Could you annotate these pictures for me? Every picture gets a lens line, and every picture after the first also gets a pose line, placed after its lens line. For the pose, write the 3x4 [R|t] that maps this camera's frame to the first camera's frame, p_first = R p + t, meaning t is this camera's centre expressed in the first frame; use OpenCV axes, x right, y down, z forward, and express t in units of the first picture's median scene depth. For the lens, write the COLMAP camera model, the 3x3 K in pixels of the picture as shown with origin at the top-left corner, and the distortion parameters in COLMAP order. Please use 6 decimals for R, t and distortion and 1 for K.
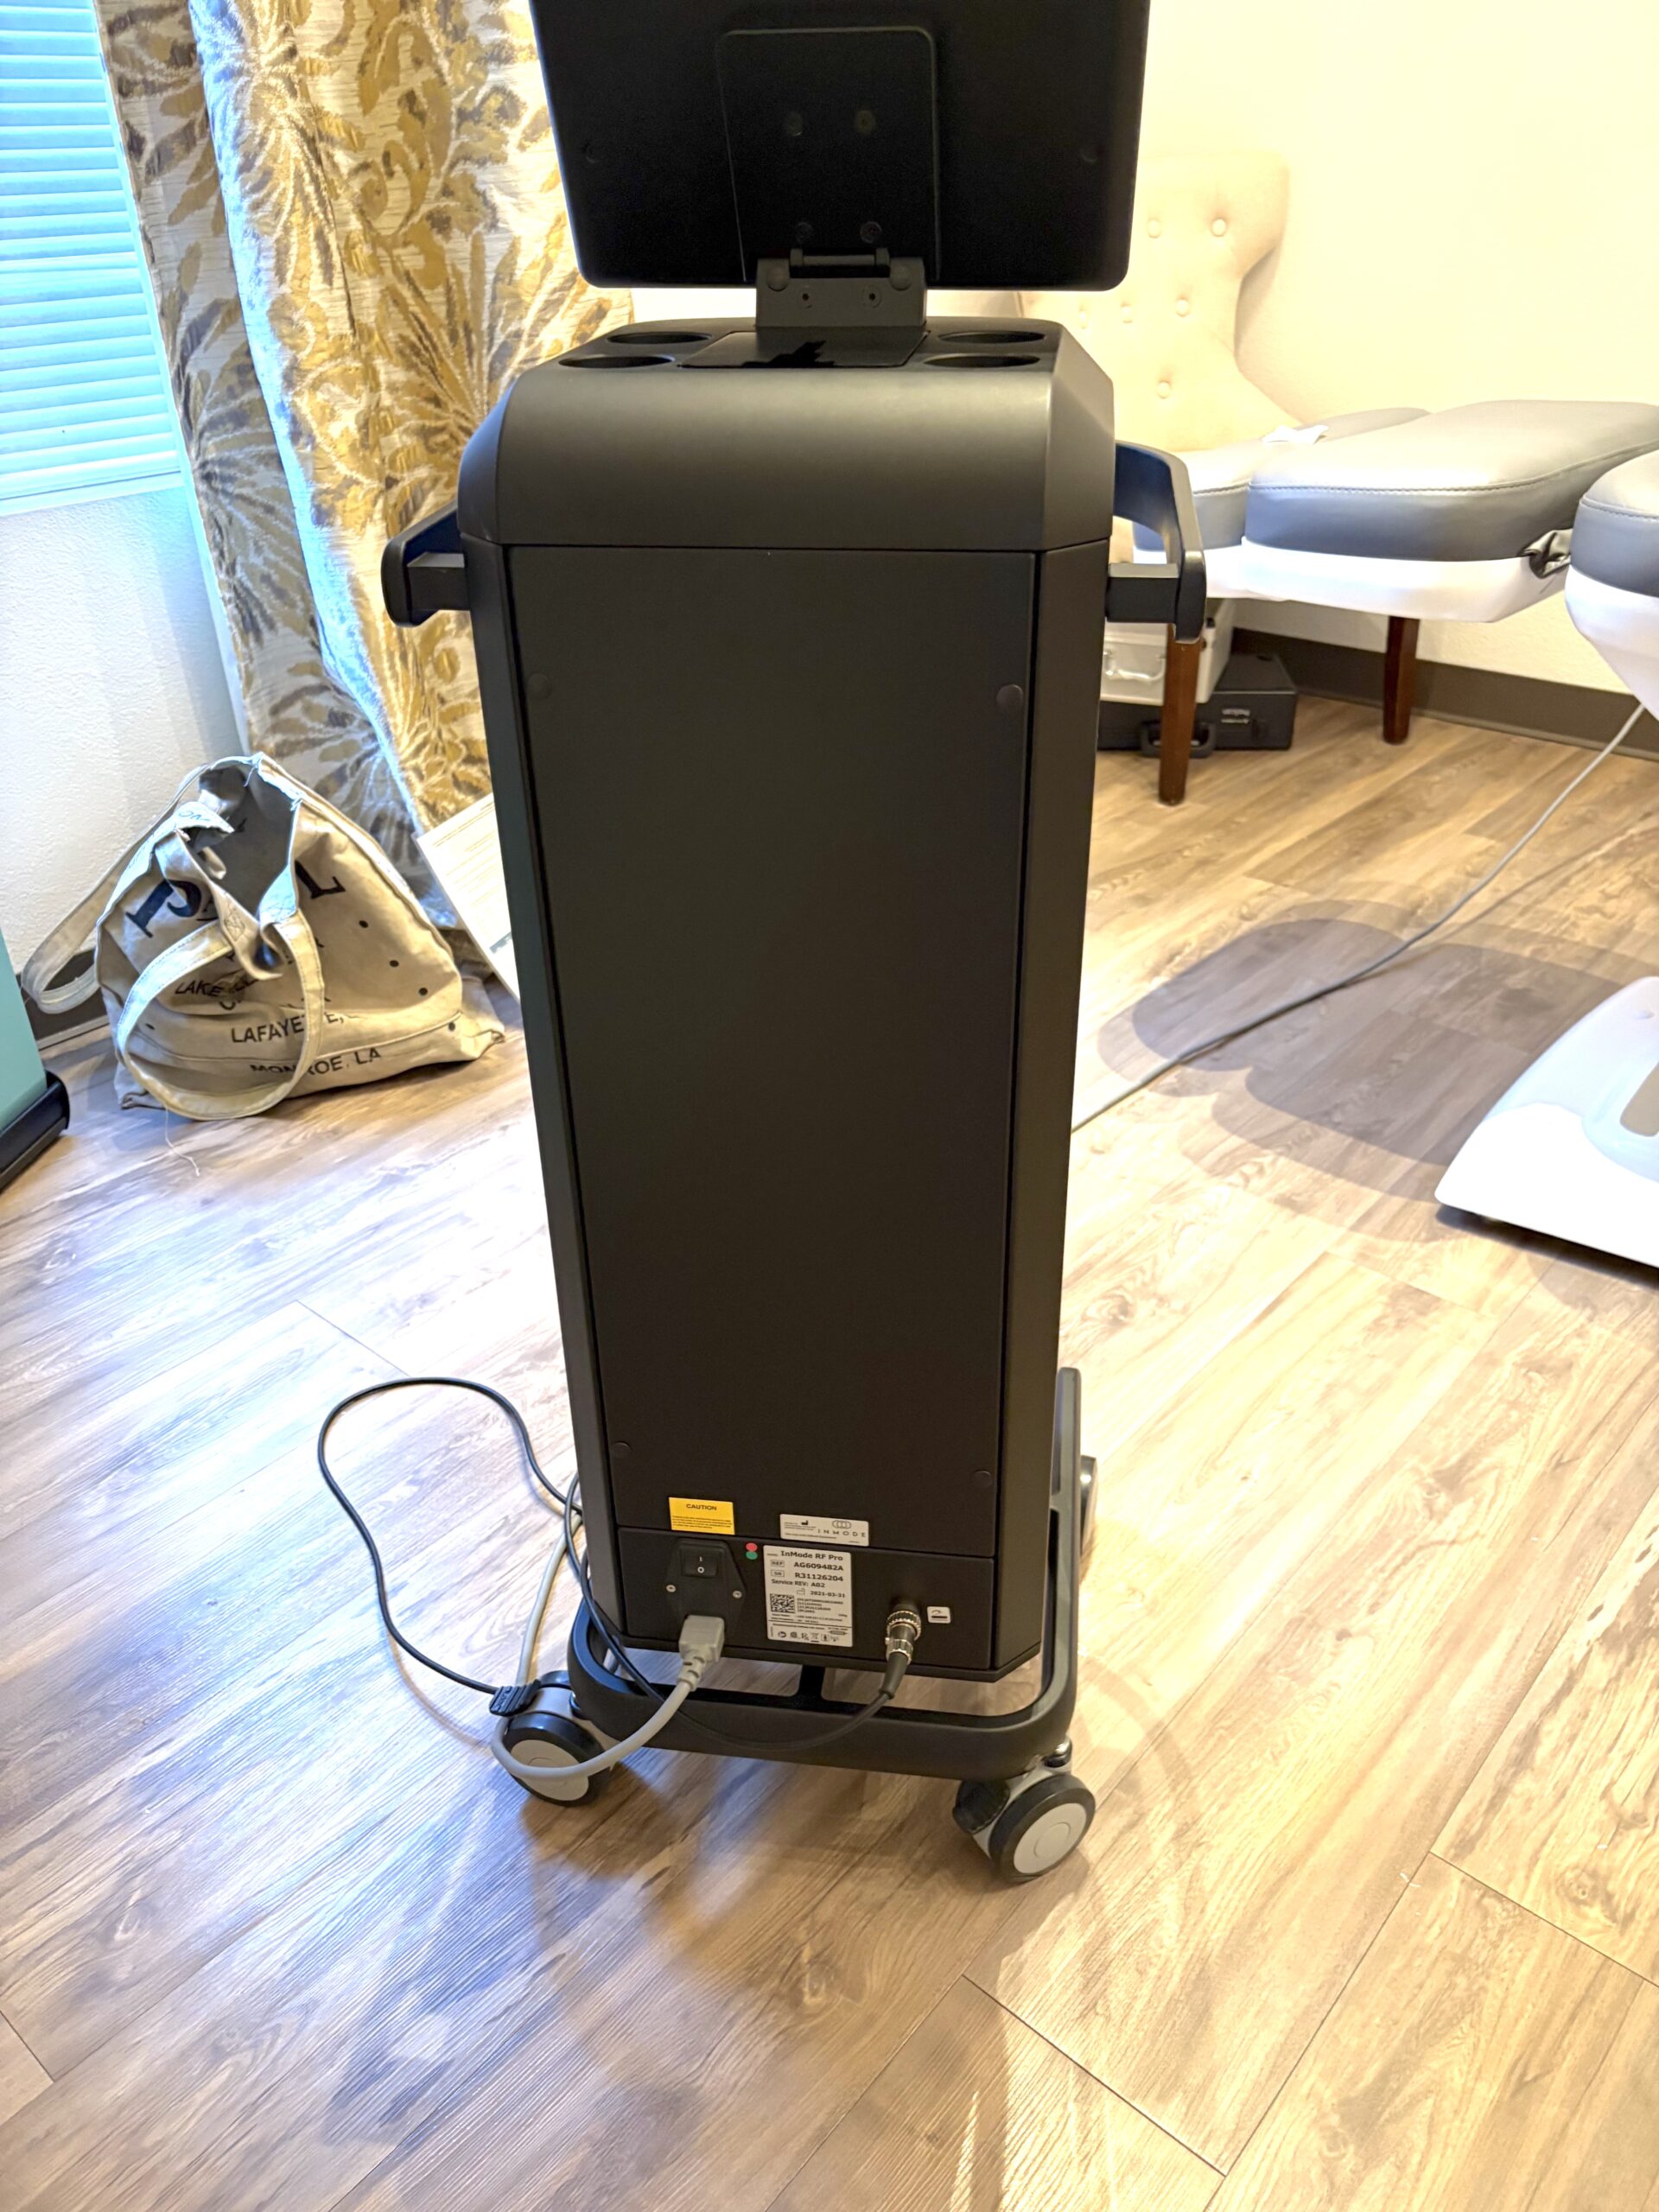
lens RADIAL K [[1690.2, 0, 810.1], [0, 1690.2, 1117.3], [0, 0, 1]] dist [0.055726, -0.072549]
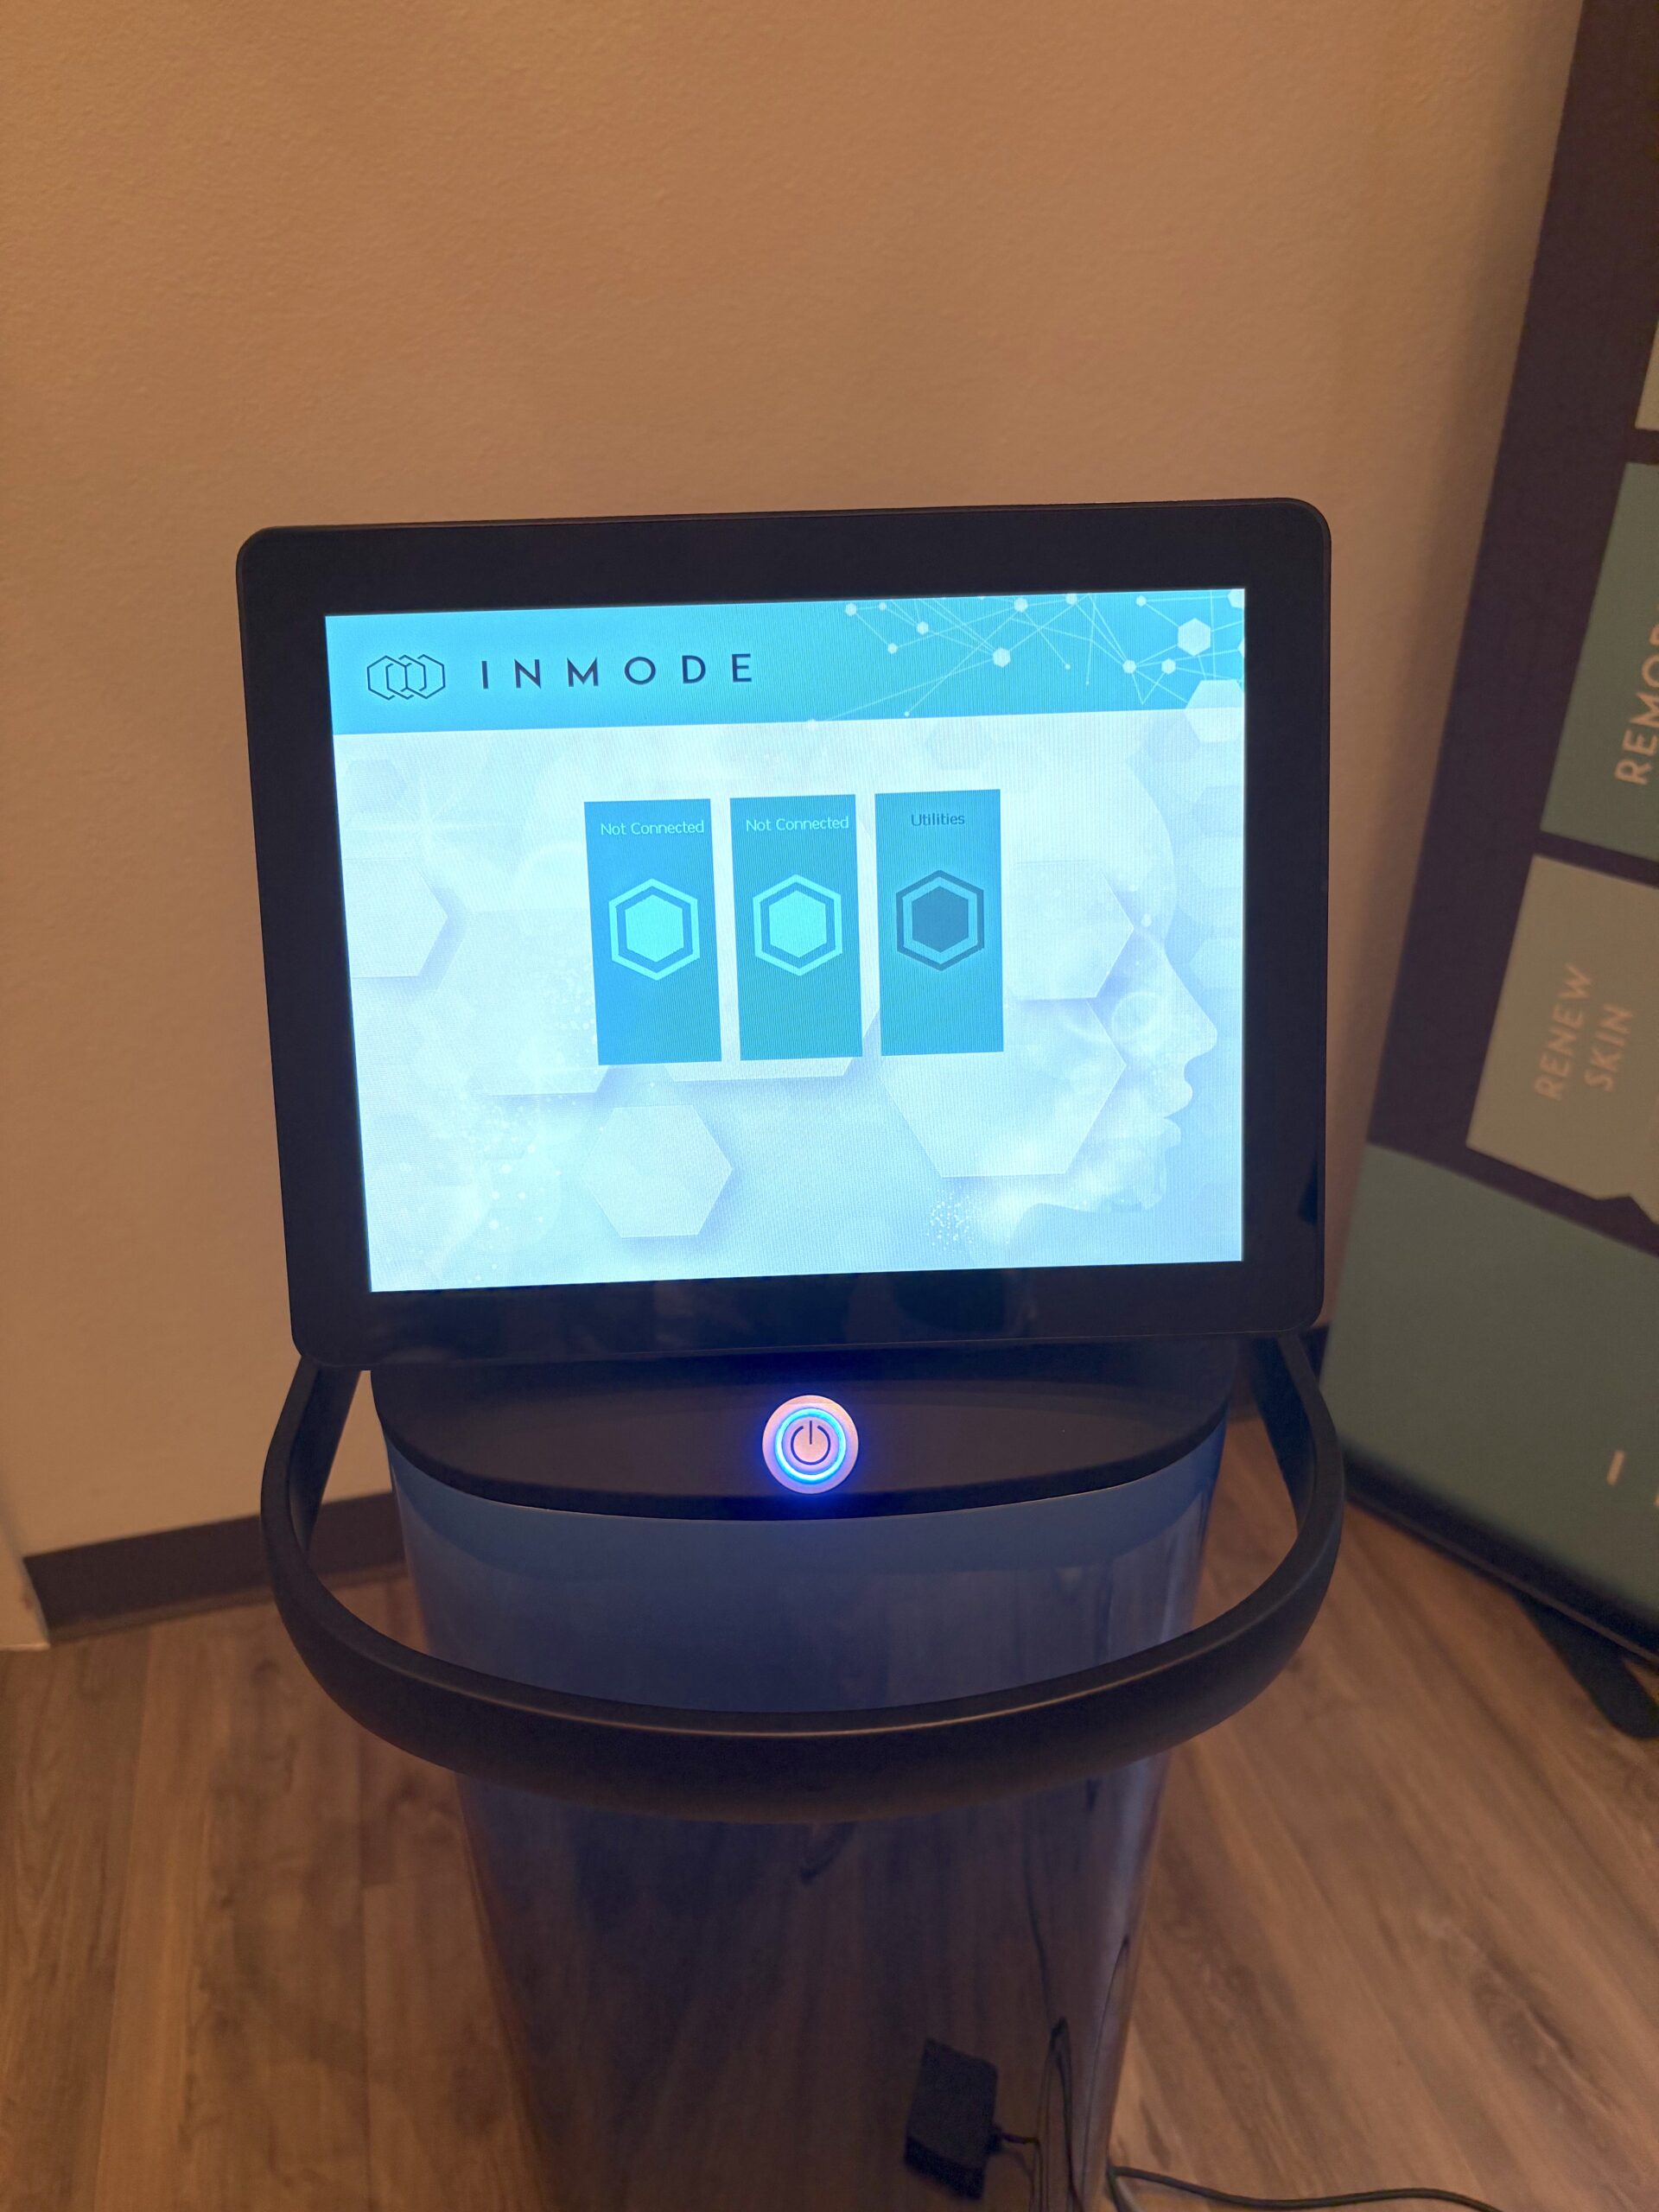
lens RADIAL K [[1690.2, 0, 814.5], [0, 1690.2, 1103.1], [0, 0, 1]] dist [0.055726, -0.072549]
pose [[-0.571296, 0.457080, -0.681688, 0.154202], [-0.397159, 0.572896, 0.716976, -0.435047], [0.718252, 0.680344, -0.145760, 0.464617]]
